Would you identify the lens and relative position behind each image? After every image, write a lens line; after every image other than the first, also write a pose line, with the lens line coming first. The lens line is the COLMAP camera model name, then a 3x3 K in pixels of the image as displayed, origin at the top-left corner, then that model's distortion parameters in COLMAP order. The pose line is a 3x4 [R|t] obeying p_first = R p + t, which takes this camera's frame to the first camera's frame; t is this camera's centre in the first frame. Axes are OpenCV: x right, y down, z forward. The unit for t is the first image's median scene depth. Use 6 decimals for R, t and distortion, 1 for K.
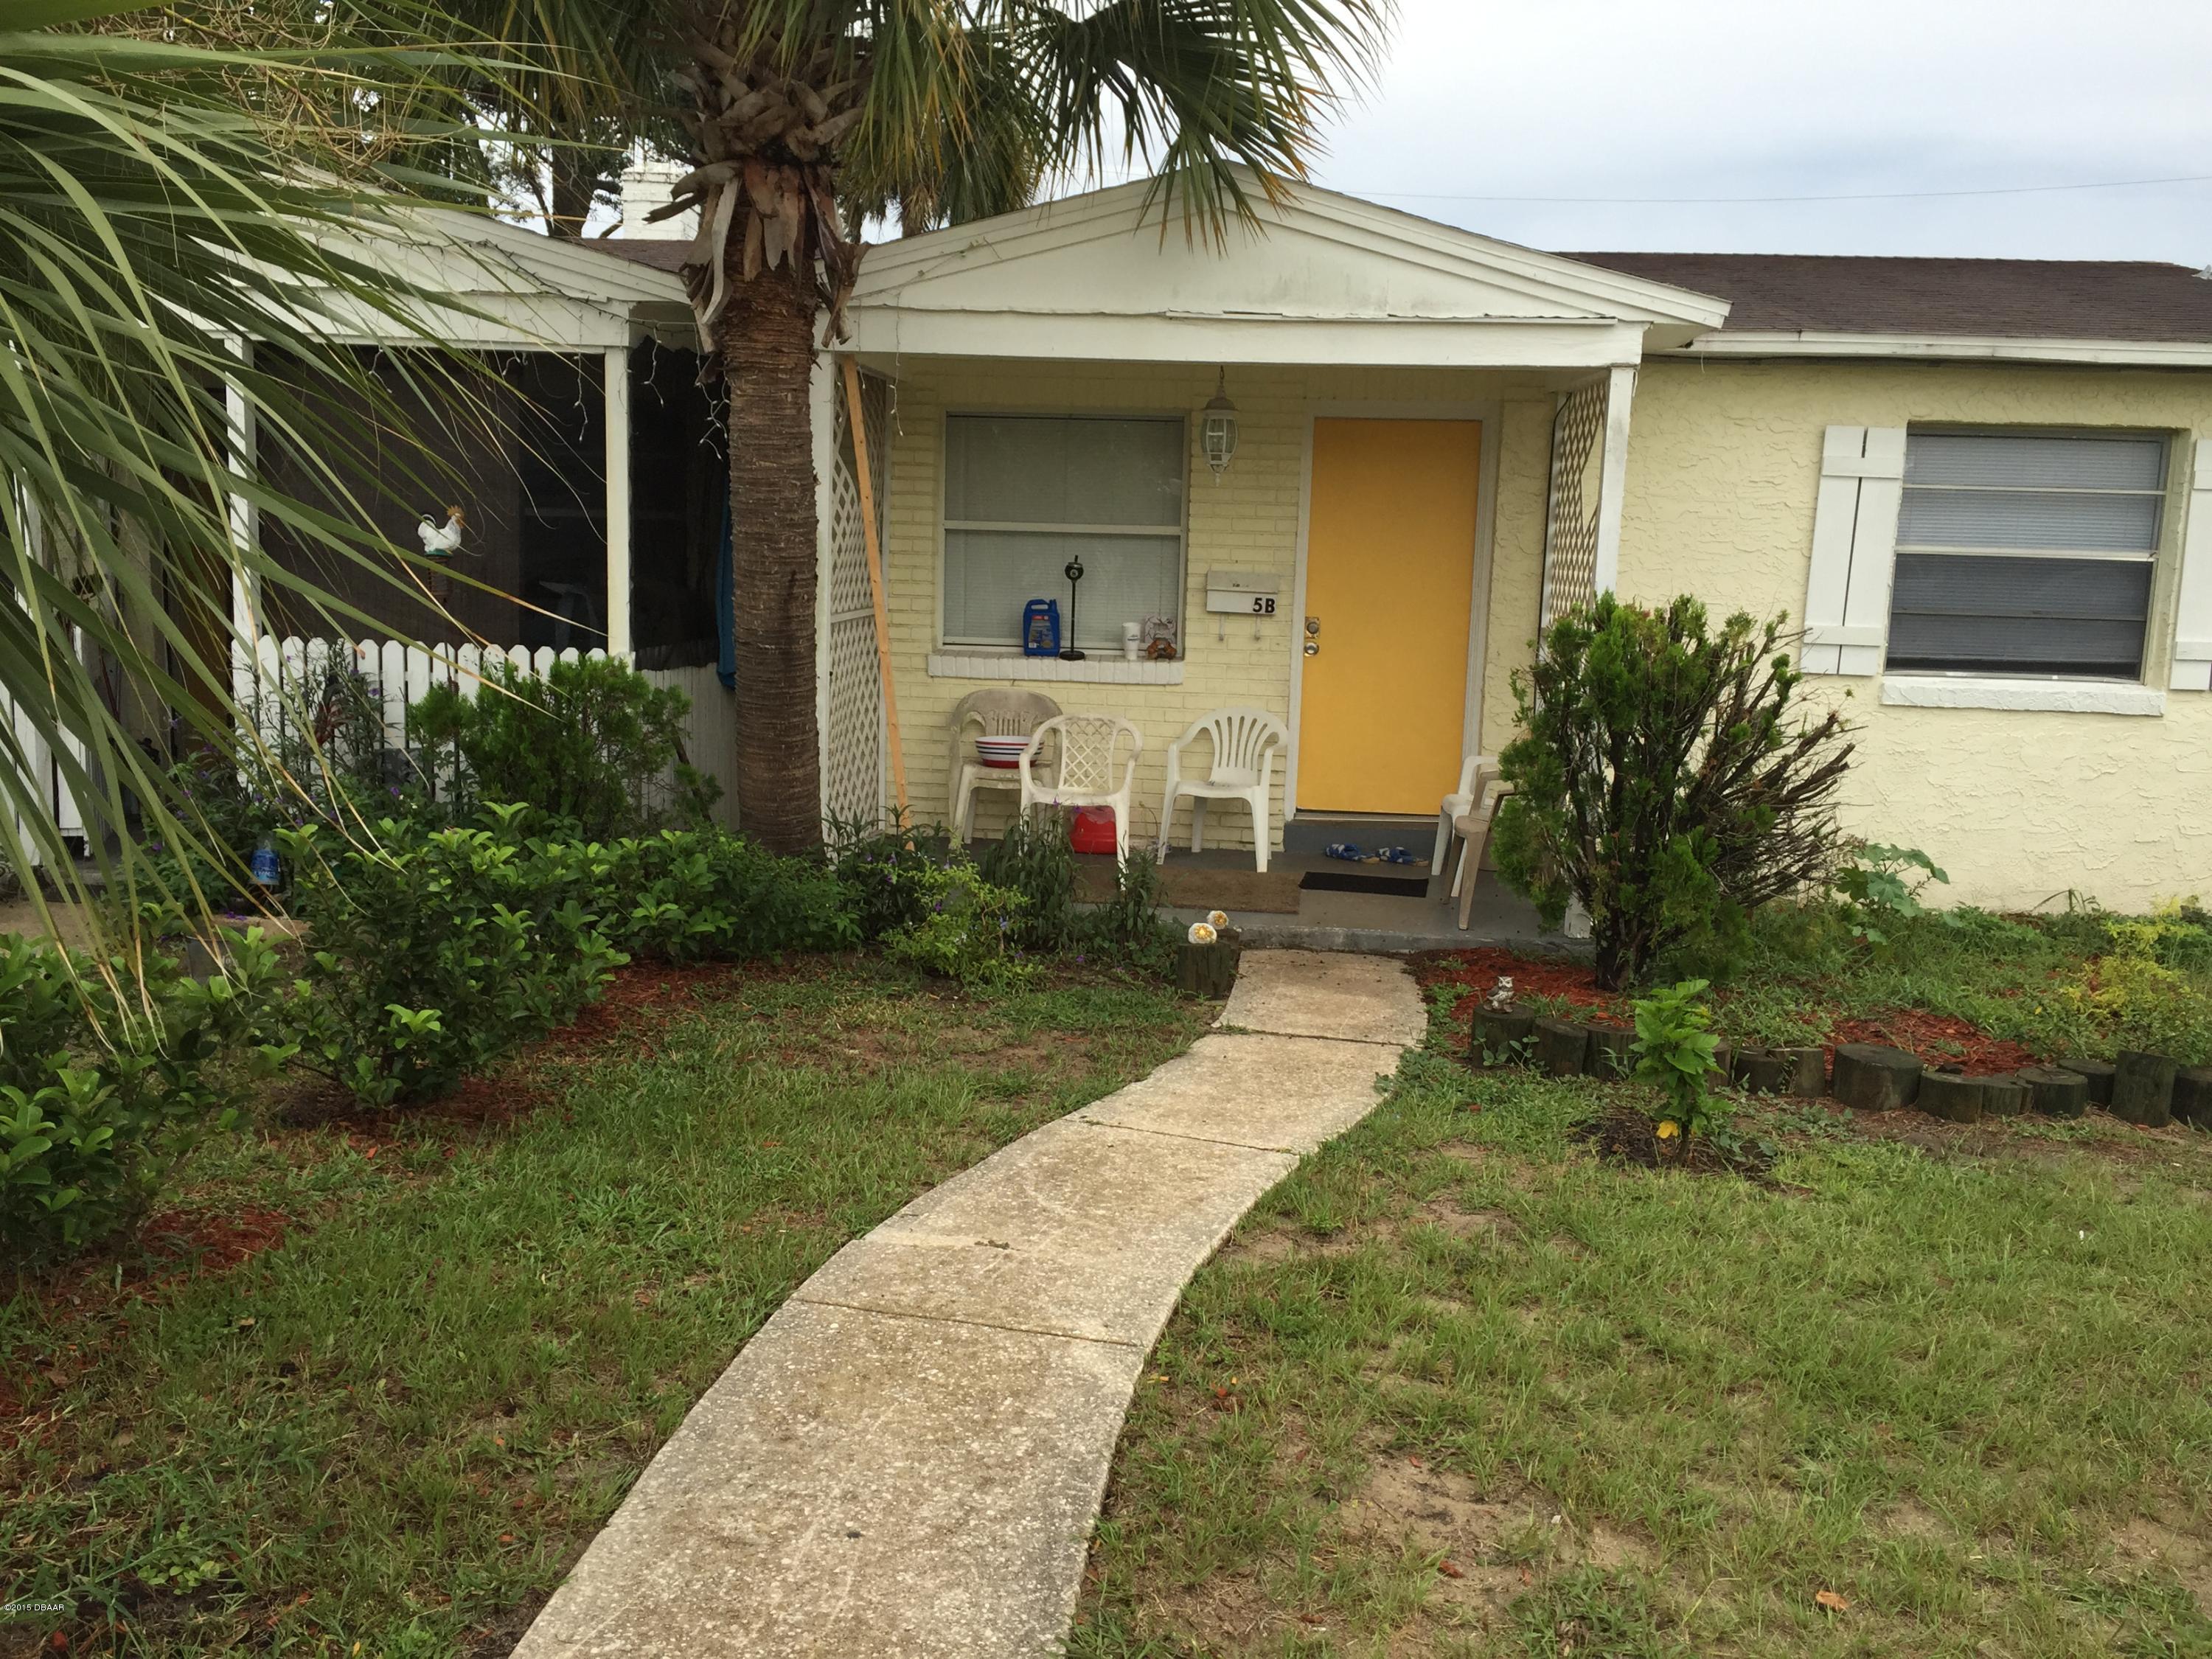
lens RADIAL K [[1877.9, 0, 1117.0], [0, 1877.9, 842.9], [0, 0, 1]] dist [0.079411, -0.102399]
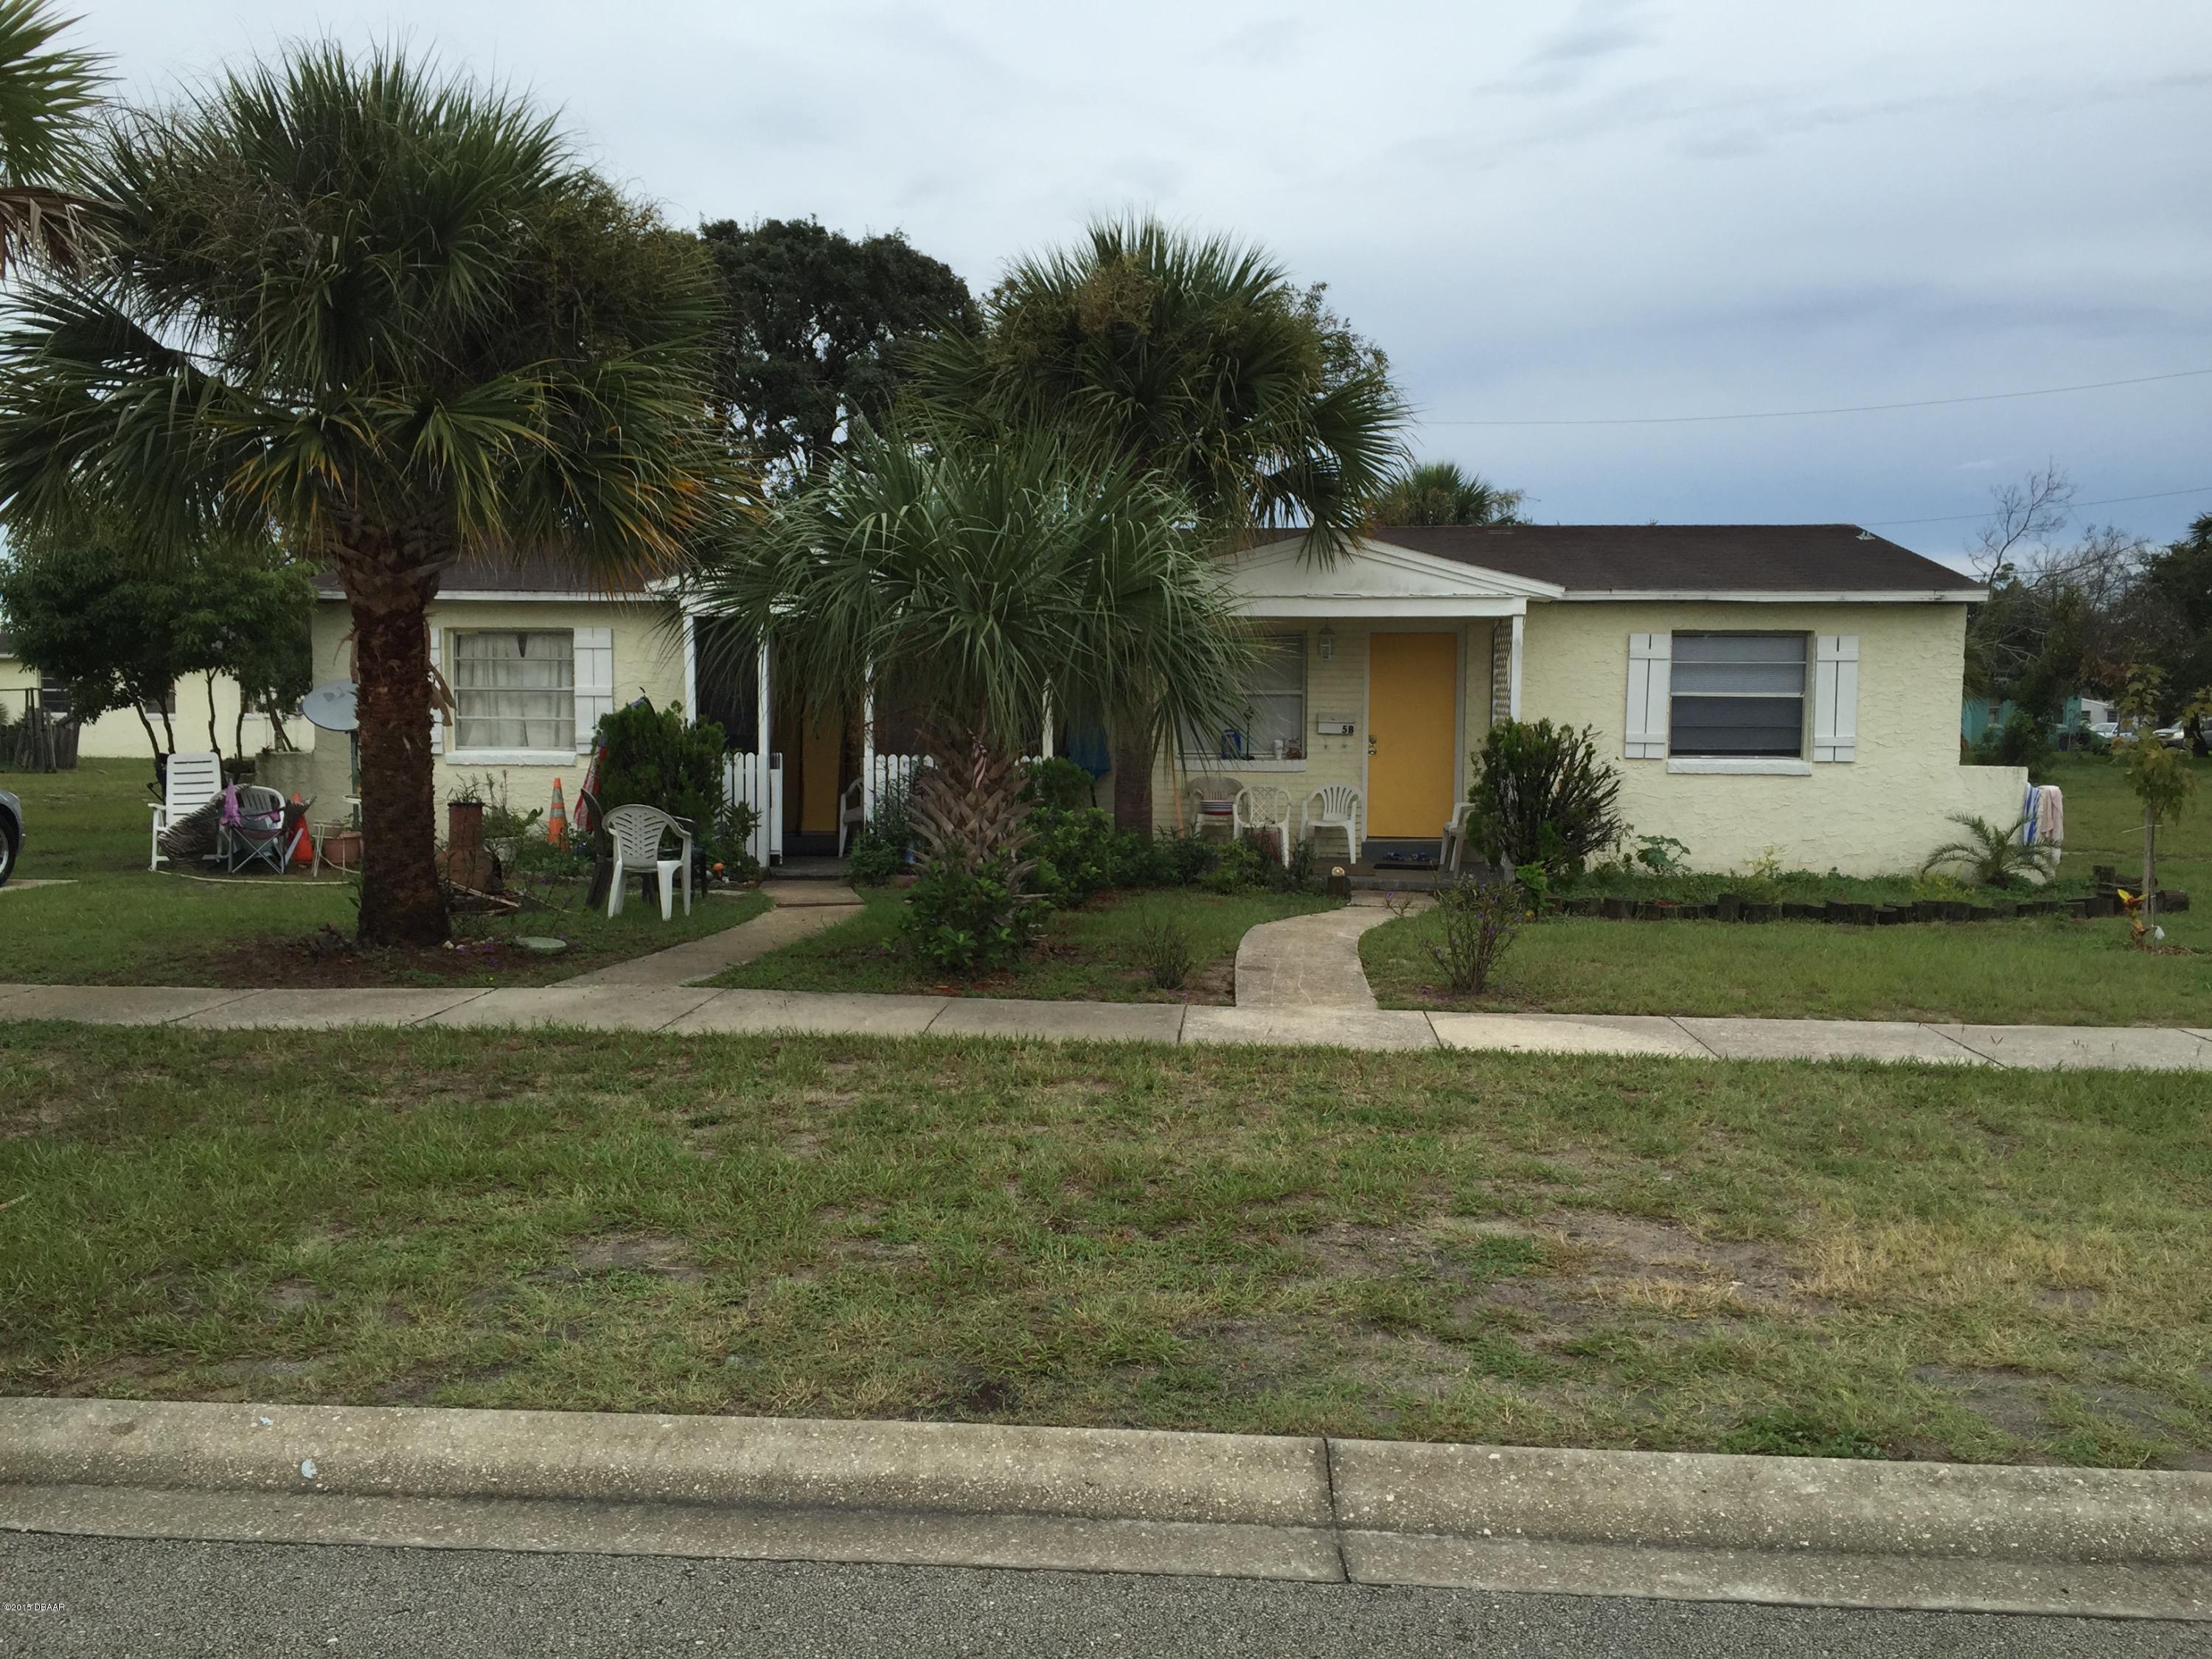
lens RADIAL K [[1877.9, 0, 1097.8], [0, 1877.9, 822.3], [0, 0, 1]] dist [0.079411, -0.102399]
pose [[0.999667, -0.022760, -0.012160, -0.171550], [0.021601, 0.995869, -0.088198, 0.146002], [0.014118, 0.087906, 0.996029, -1.005751]]
